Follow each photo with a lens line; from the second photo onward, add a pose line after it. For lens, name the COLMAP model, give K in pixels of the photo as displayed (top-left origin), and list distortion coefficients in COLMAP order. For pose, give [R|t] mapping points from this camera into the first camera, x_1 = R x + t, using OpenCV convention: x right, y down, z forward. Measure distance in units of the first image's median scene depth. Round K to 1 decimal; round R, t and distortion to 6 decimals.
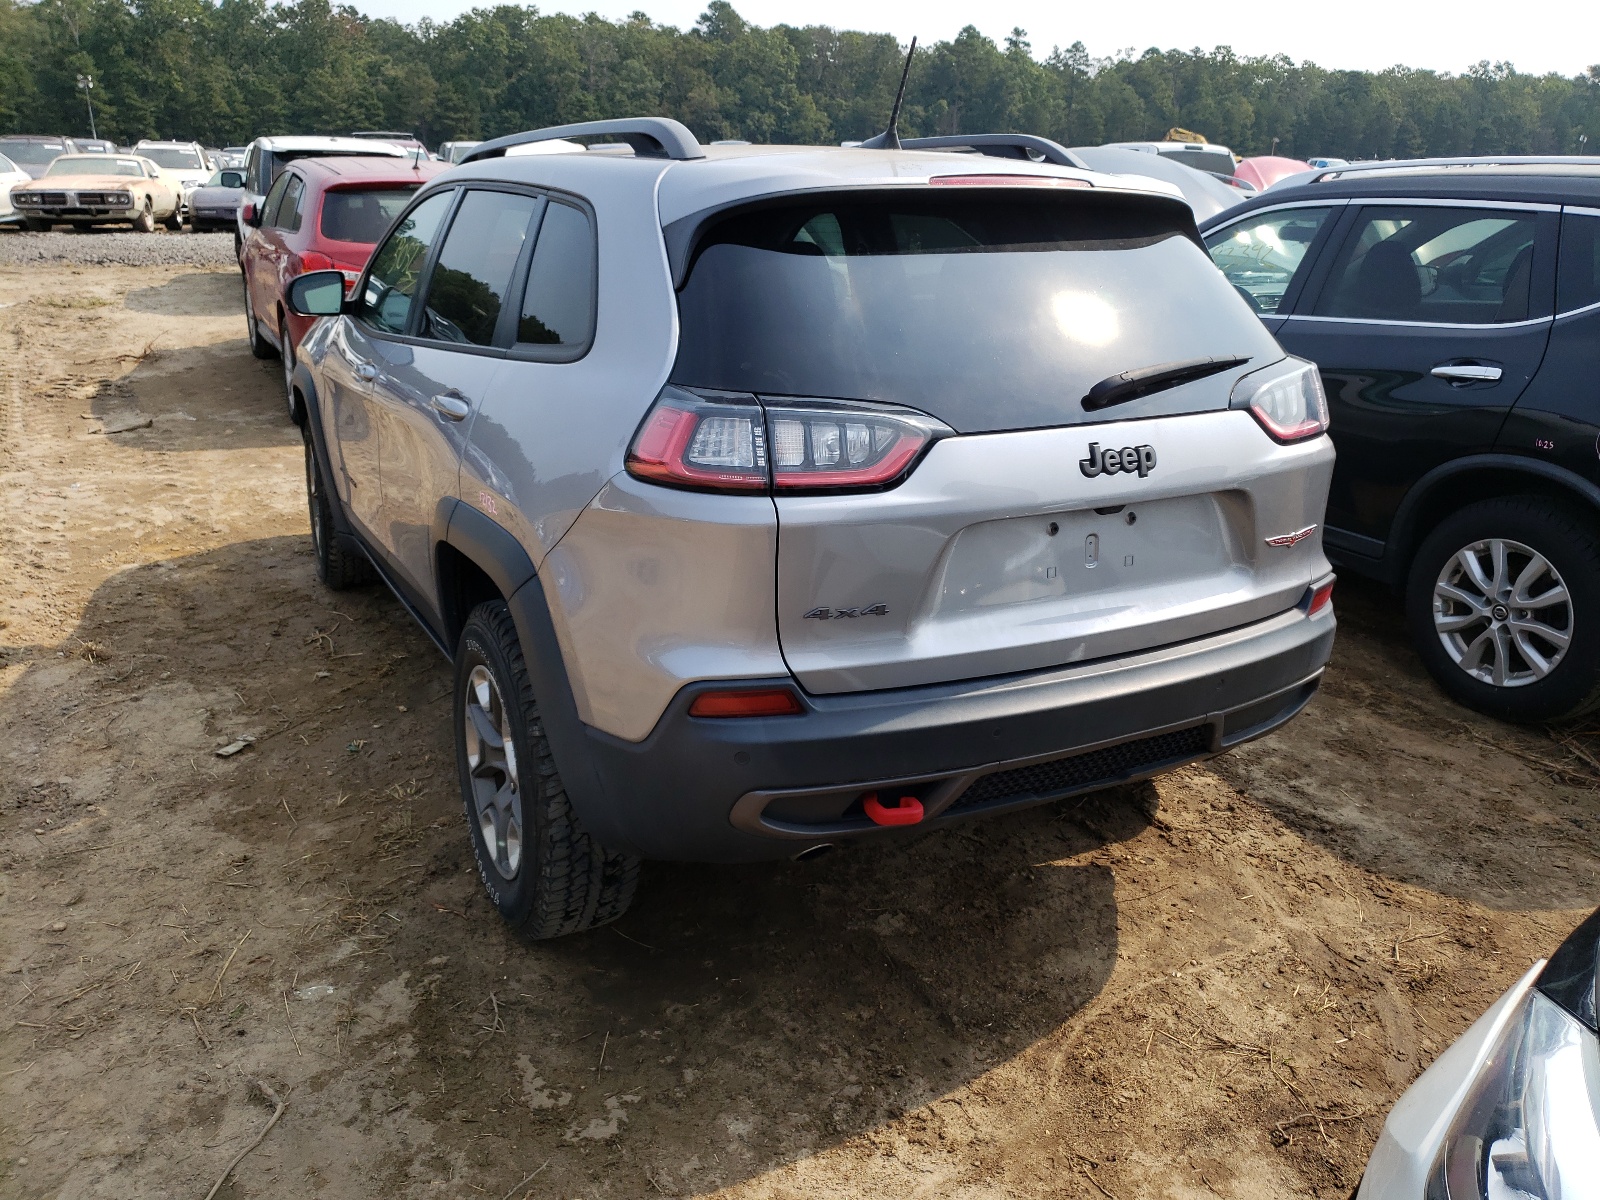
lens RADIAL K [[1227.3, 0, 816.6], [0, 1227.3, 600.4], [0, 0, 1]] dist [-0.004900, 0.007501]
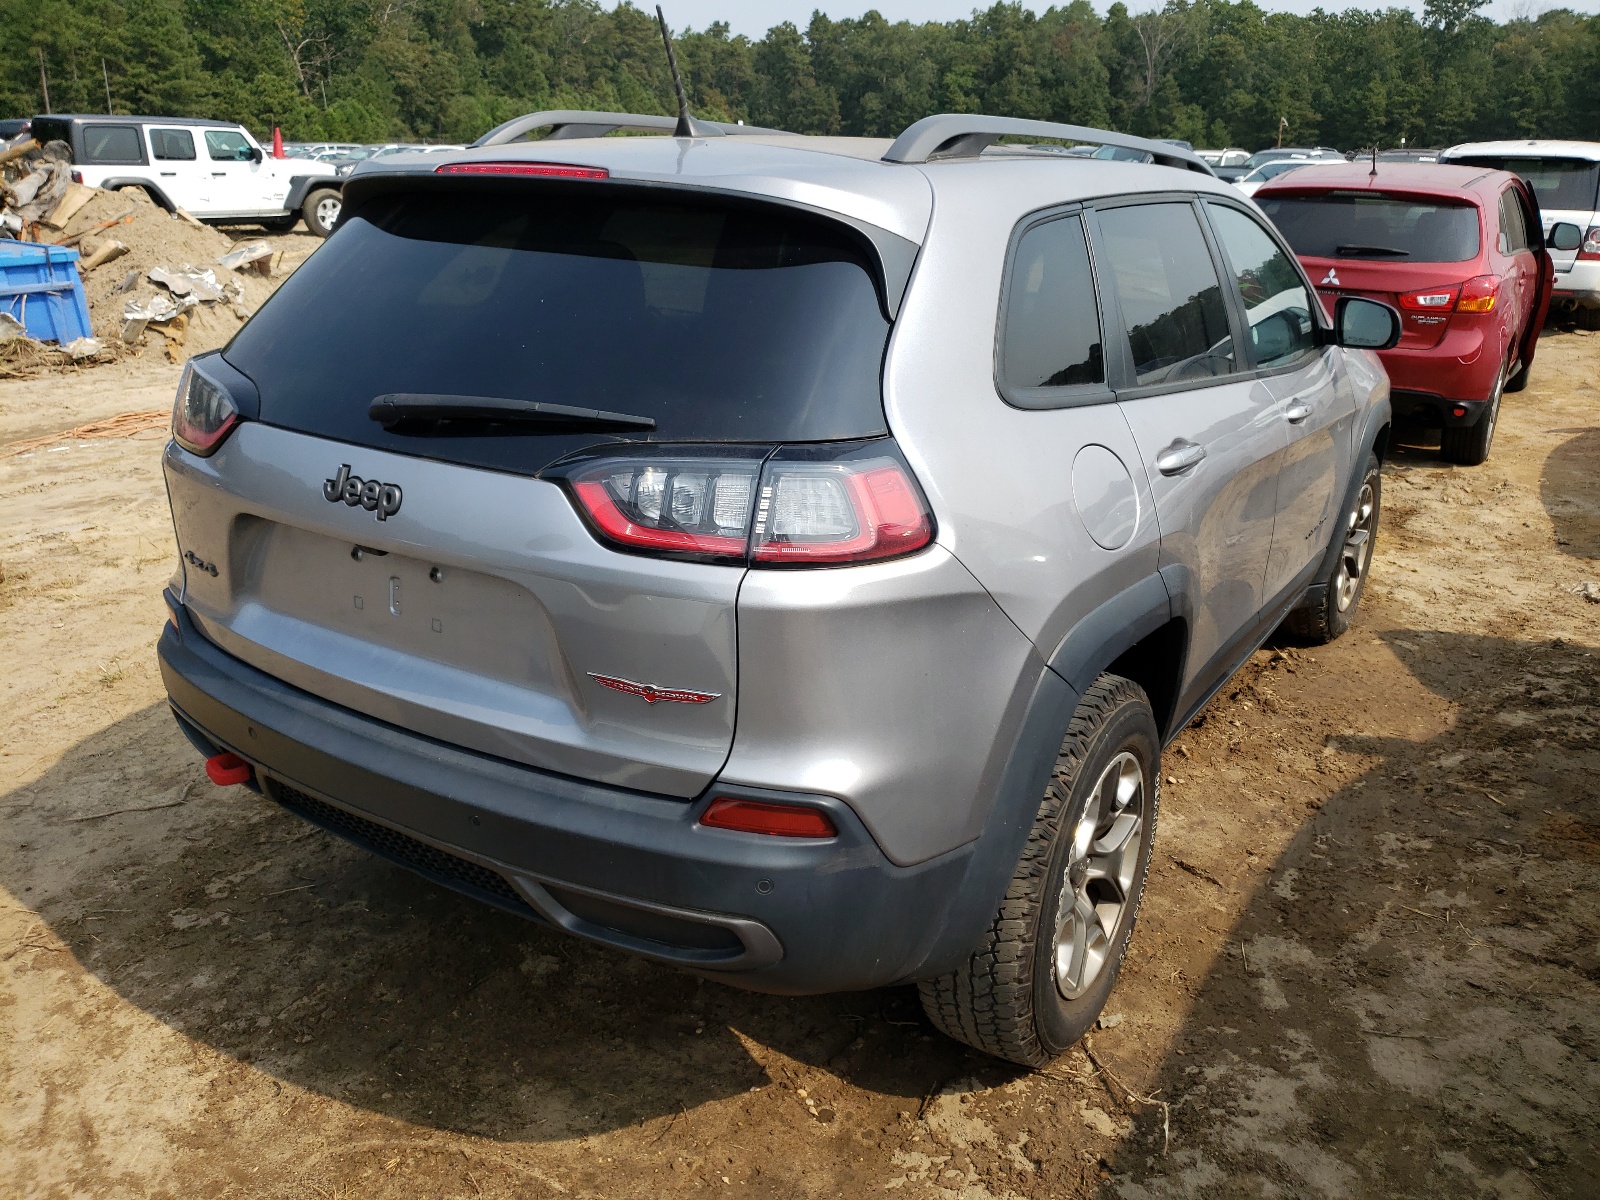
lens RADIAL K [[1227.3, 0, 816.6], [0, 1227.3, 600.4], [0, 0, 1]] dist [-0.004900, 0.007501]
pose [[0.533741, 0.298654, -0.791155, 0.977369], [-0.309849, 0.939565, 0.145642, -0.234752], [0.786838, 0.167403, 0.594022, 0.664491]]
